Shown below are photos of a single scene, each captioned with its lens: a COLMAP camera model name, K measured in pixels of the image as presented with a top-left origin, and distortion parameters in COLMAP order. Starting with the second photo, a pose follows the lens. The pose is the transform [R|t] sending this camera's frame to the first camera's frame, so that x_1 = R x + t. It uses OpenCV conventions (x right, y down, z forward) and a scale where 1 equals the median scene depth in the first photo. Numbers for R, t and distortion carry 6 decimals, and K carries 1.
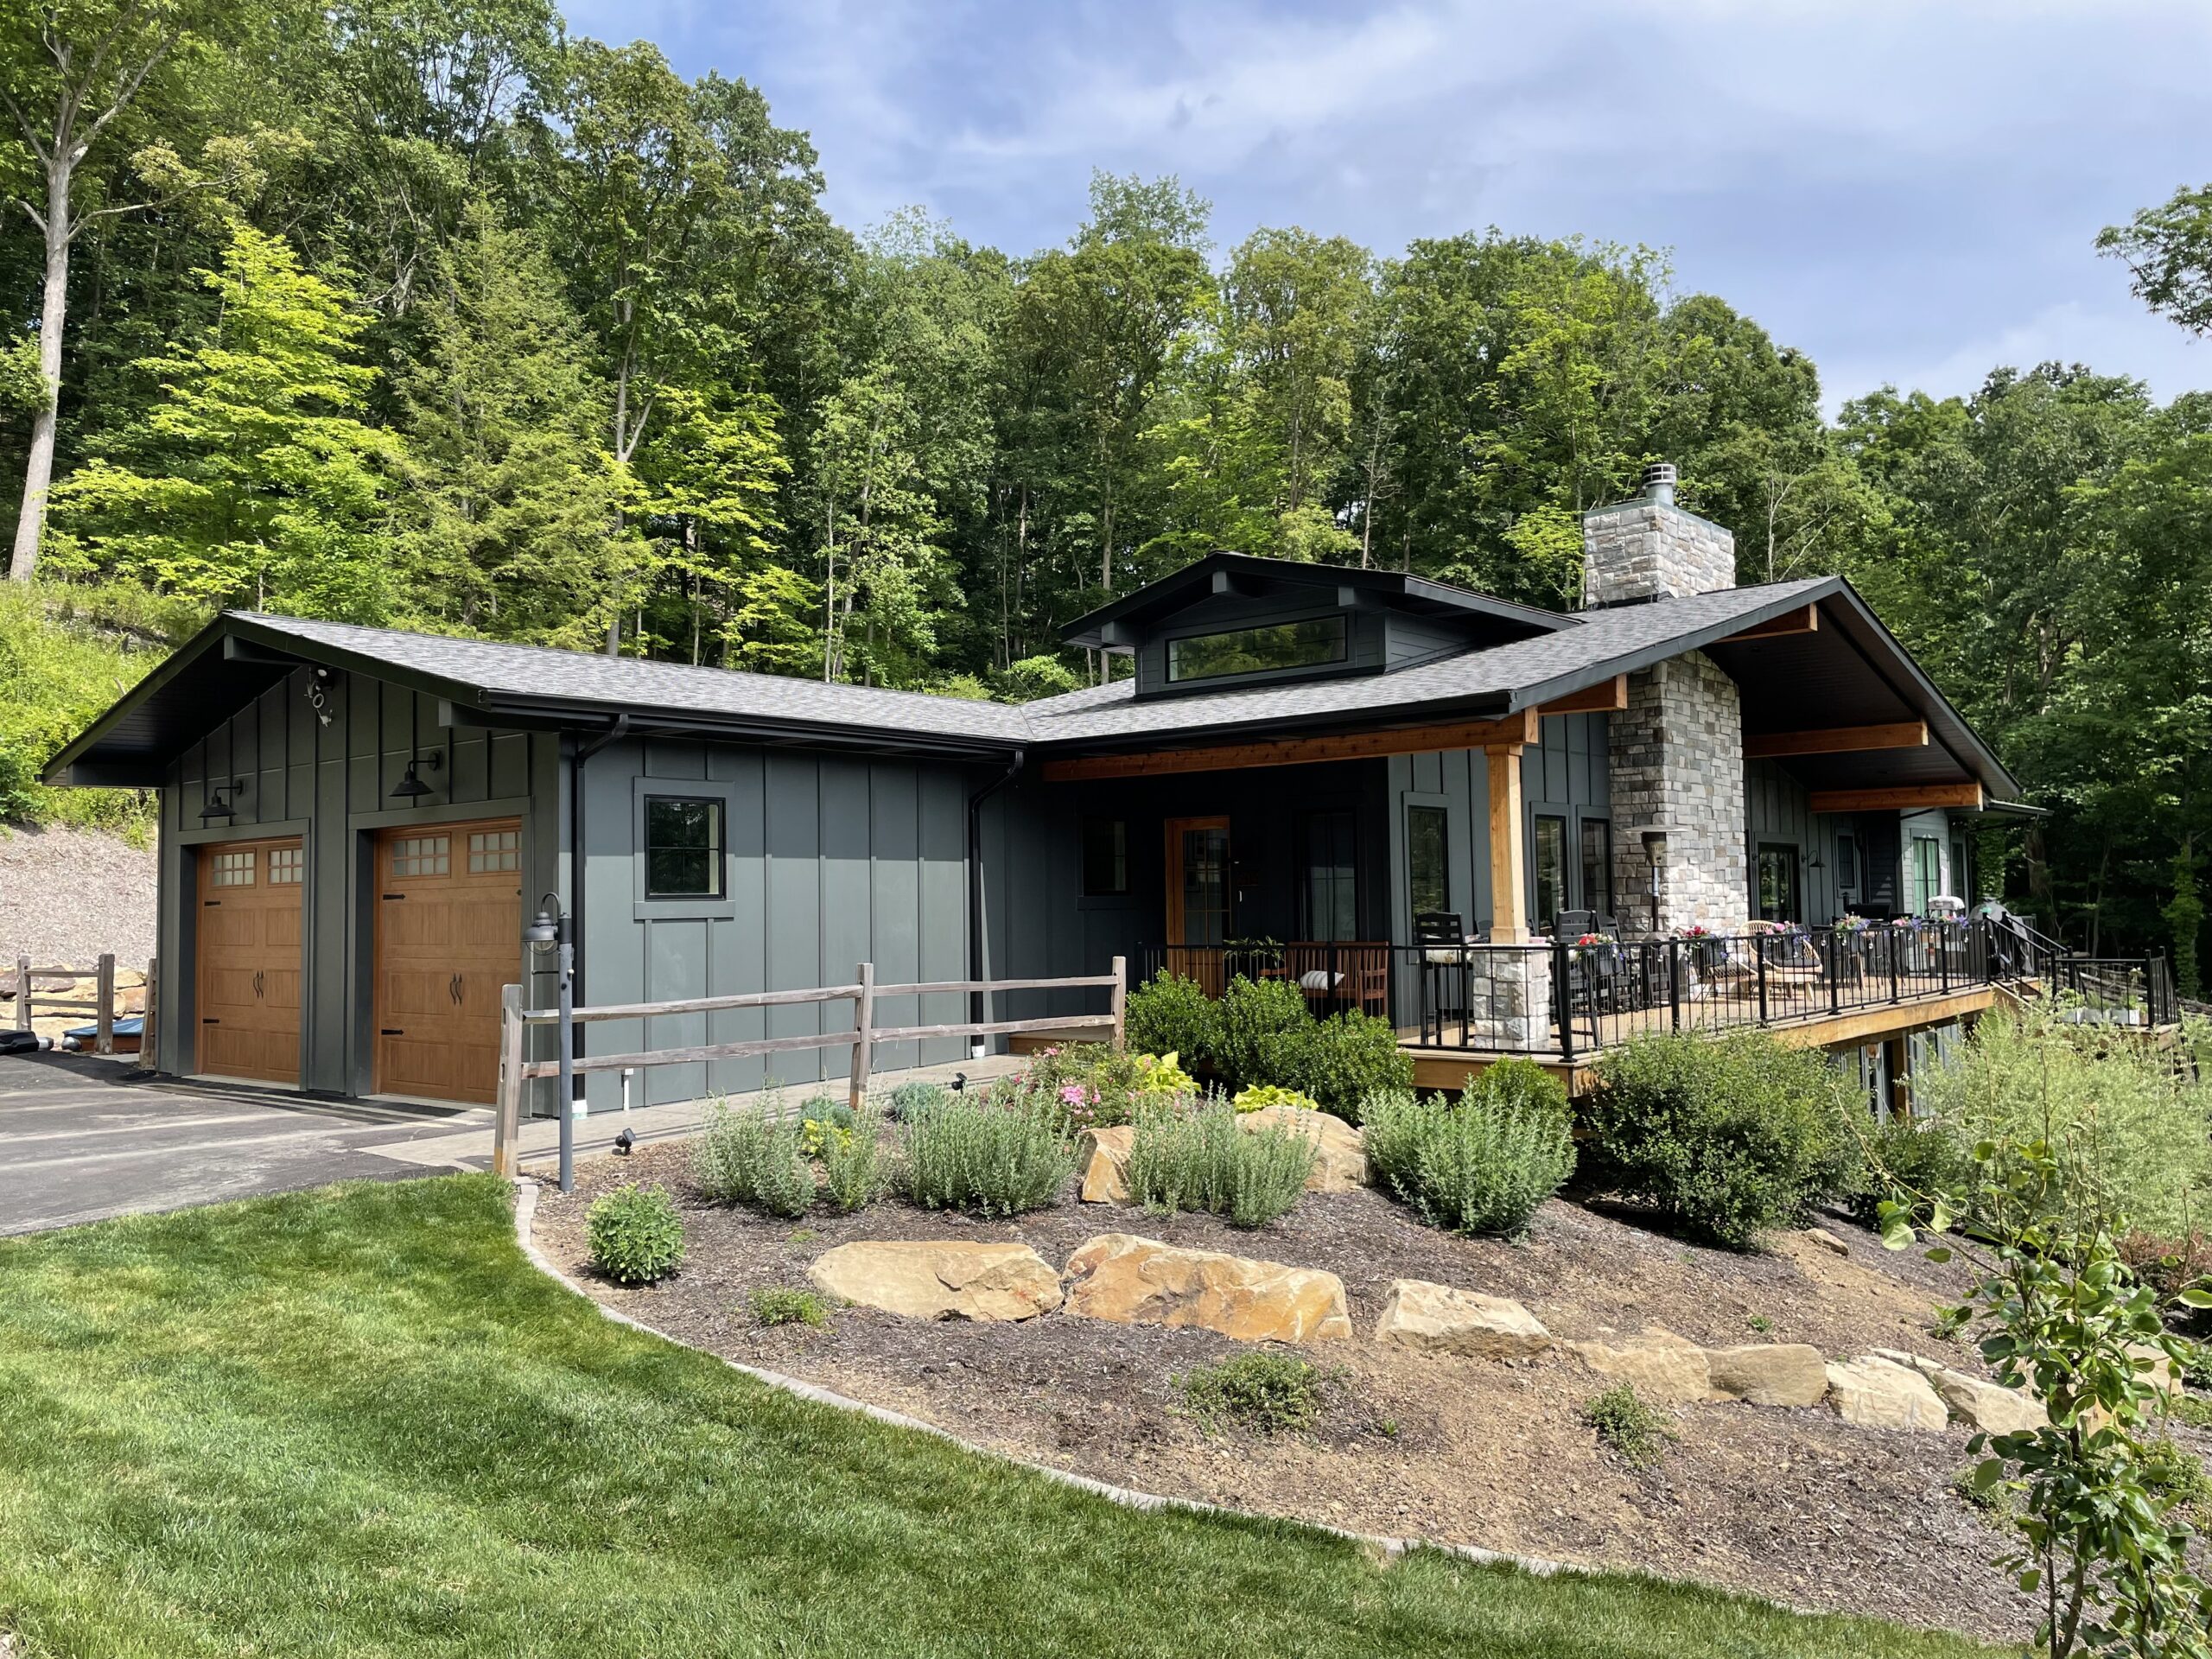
lens RADIAL K [[1669.0, 0, 1113.6], [0, 1669.0, 825.5], [0, 0, 1]] dist [0.041211, -0.030864]
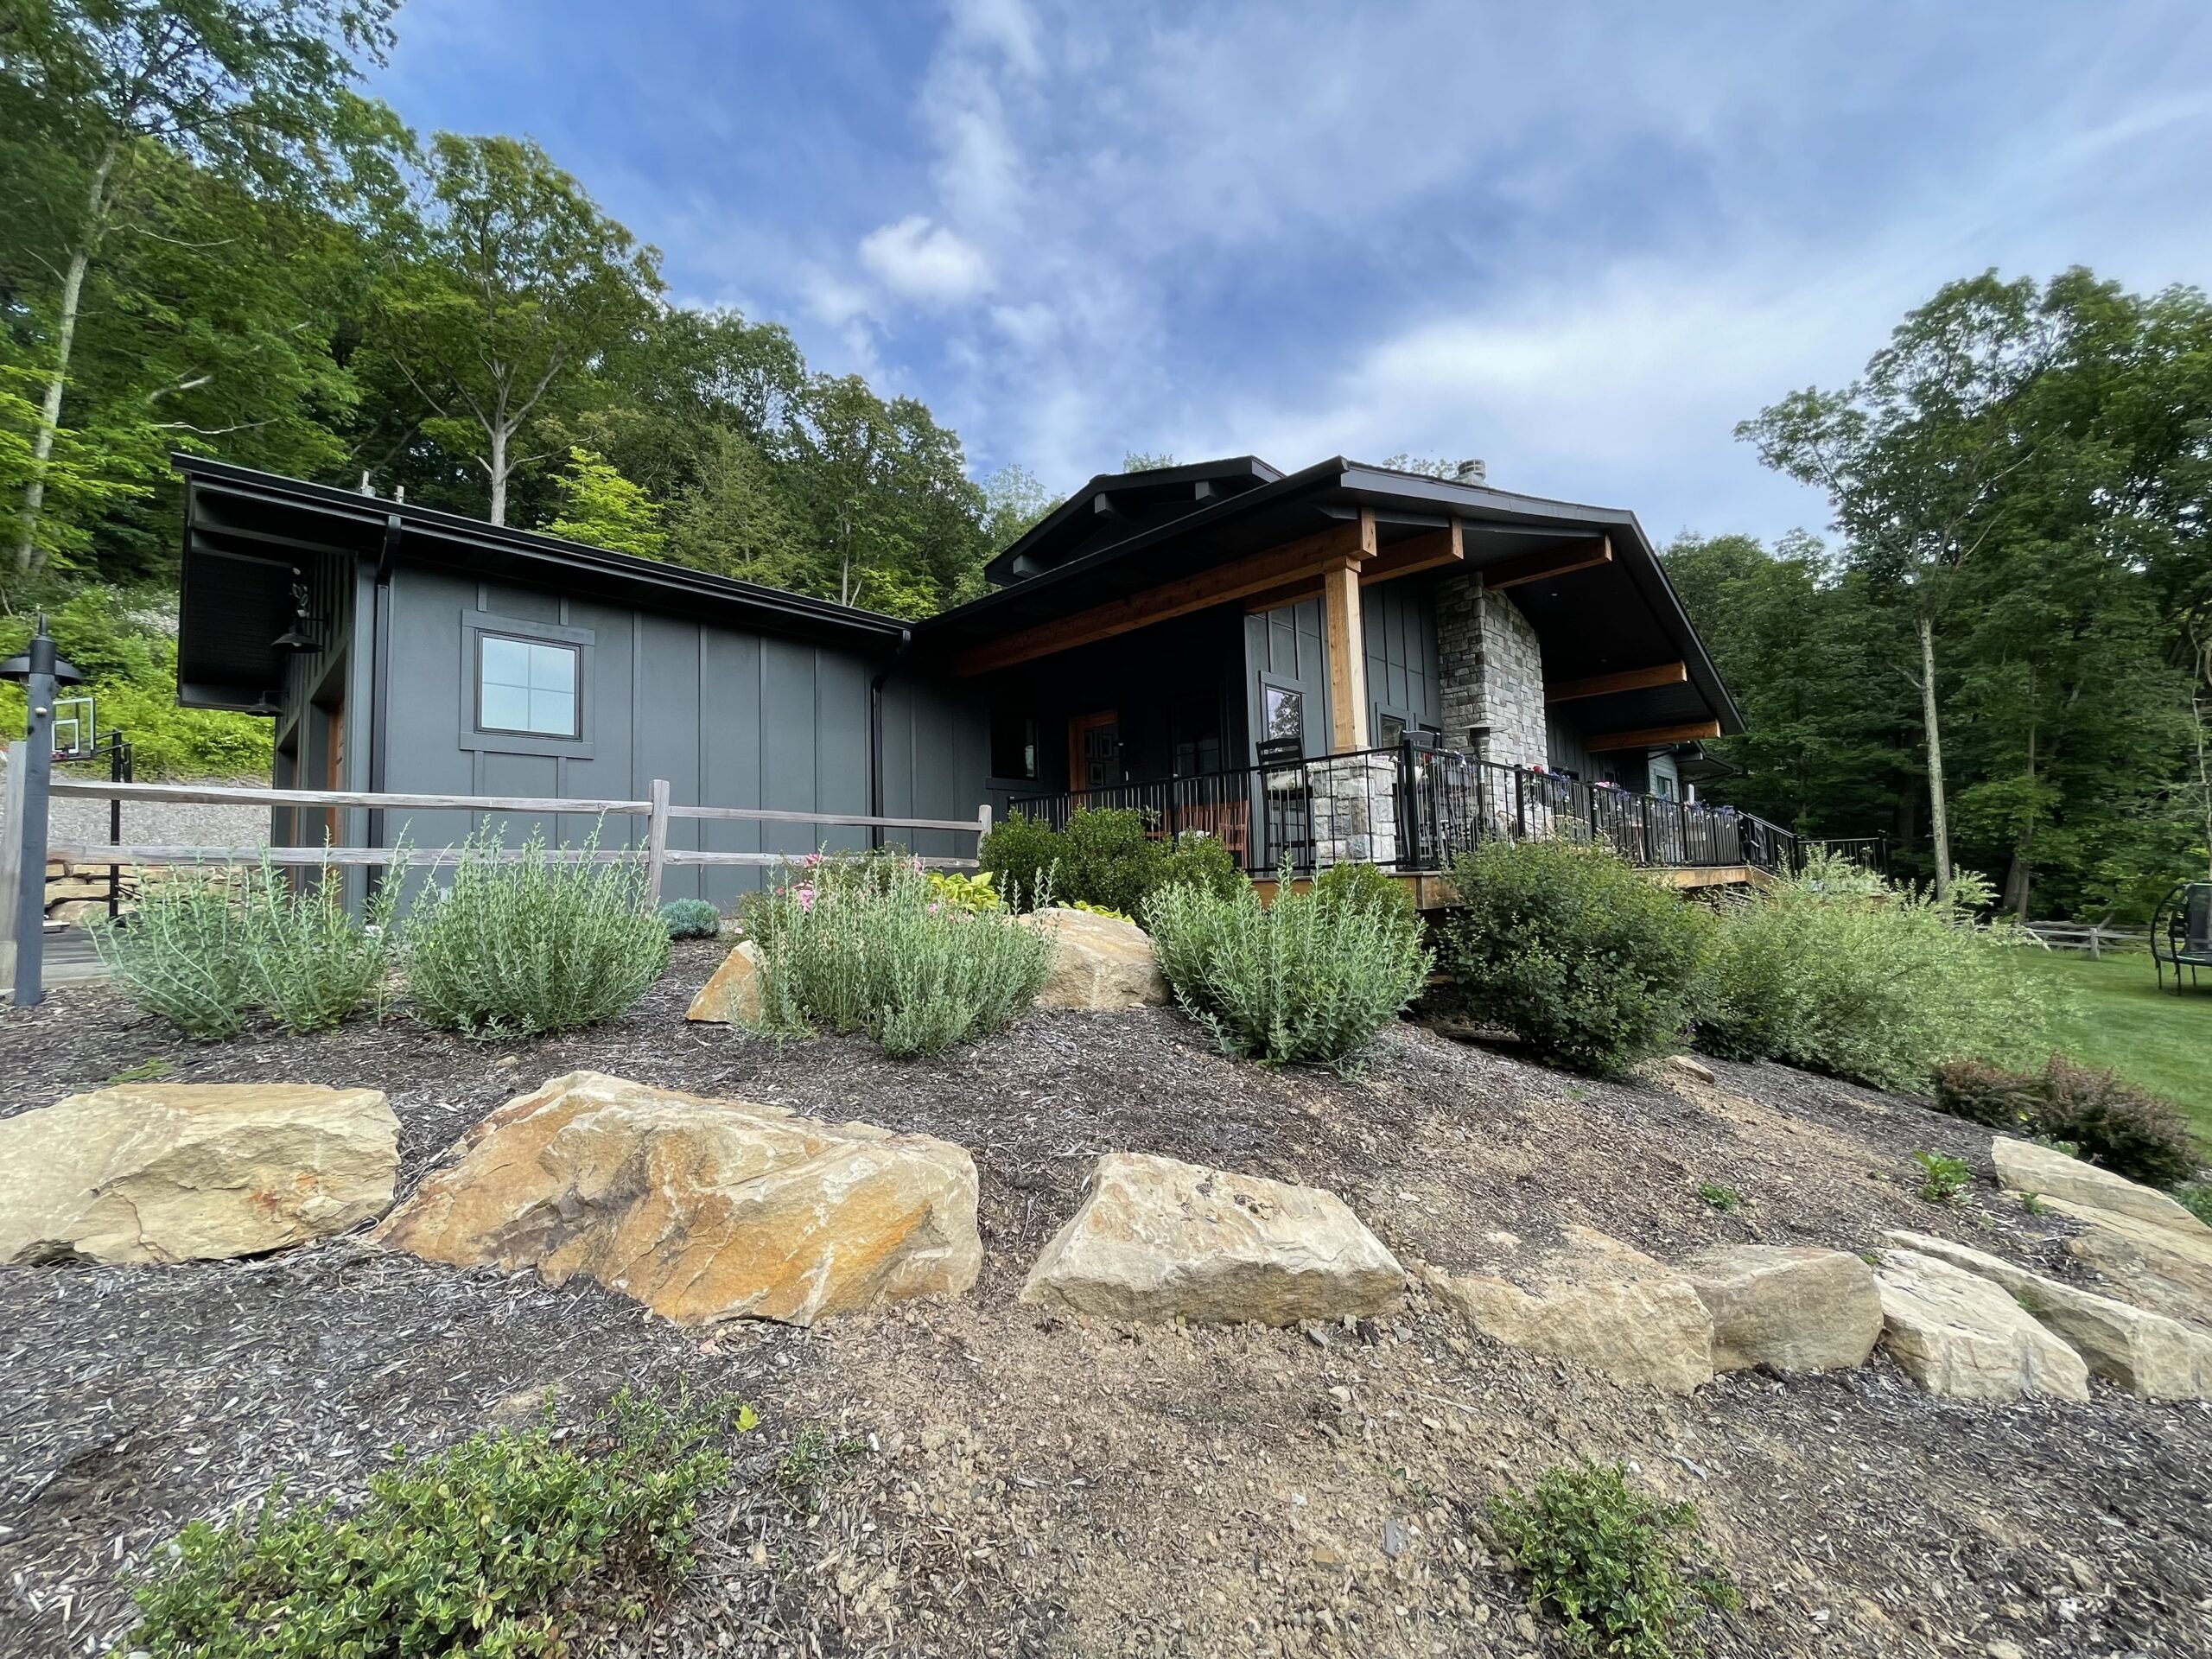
lens RADIAL K [[889.5, 0, 1108.5], [0, 889.5, 833.4], [0, 0, 1]] dist [0.000071, -0.001146]
pose [[0.998249, -0.016677, -0.056746, 0.135868], [0.016012, 0.999798, -0.012166, 0.124934], [0.056938, 0.011236, 0.998315, 0.519585]]
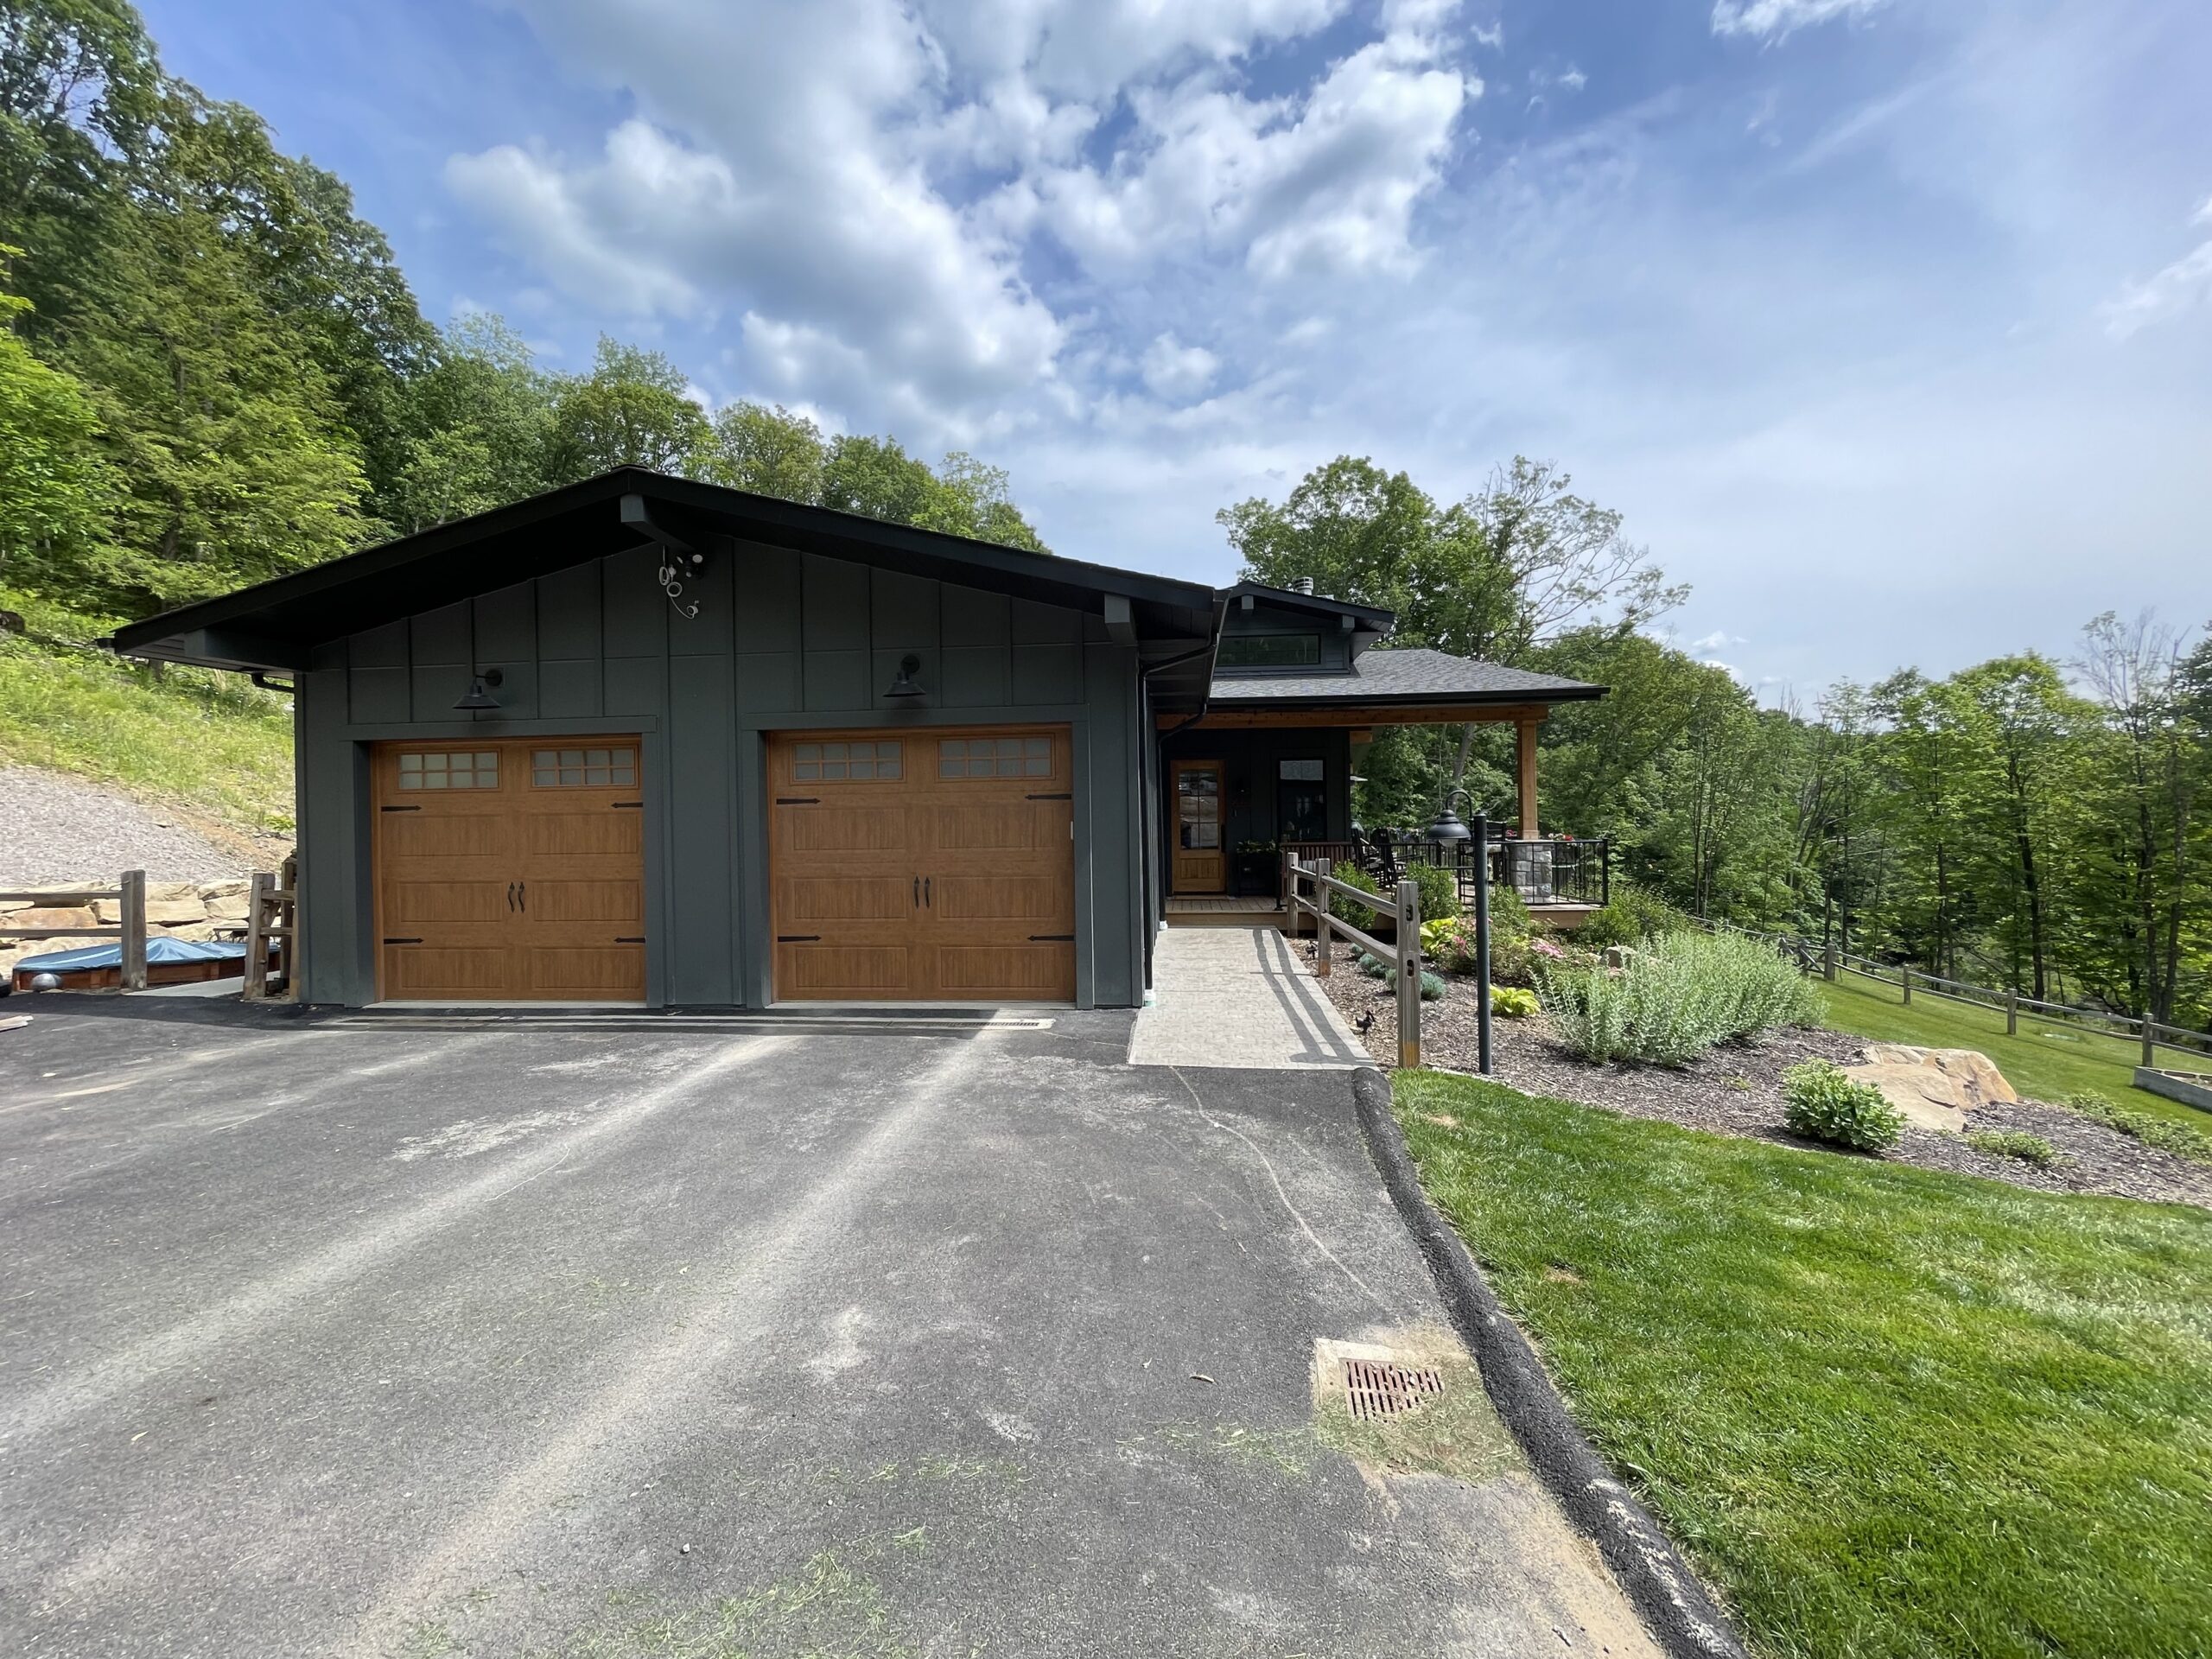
lens RADIAL K [[889.5, 0, 1099.1], [0, 889.5, 841.4], [0, 0, 1]] dist [0.000071, -0.001146]
pose [[0.819521, -0.007514, 0.573001, -0.690263], [-0.026652, 0.998332, 0.051209, 0.040969], [-0.572430, -0.057238, 0.817954, 0.558735]]
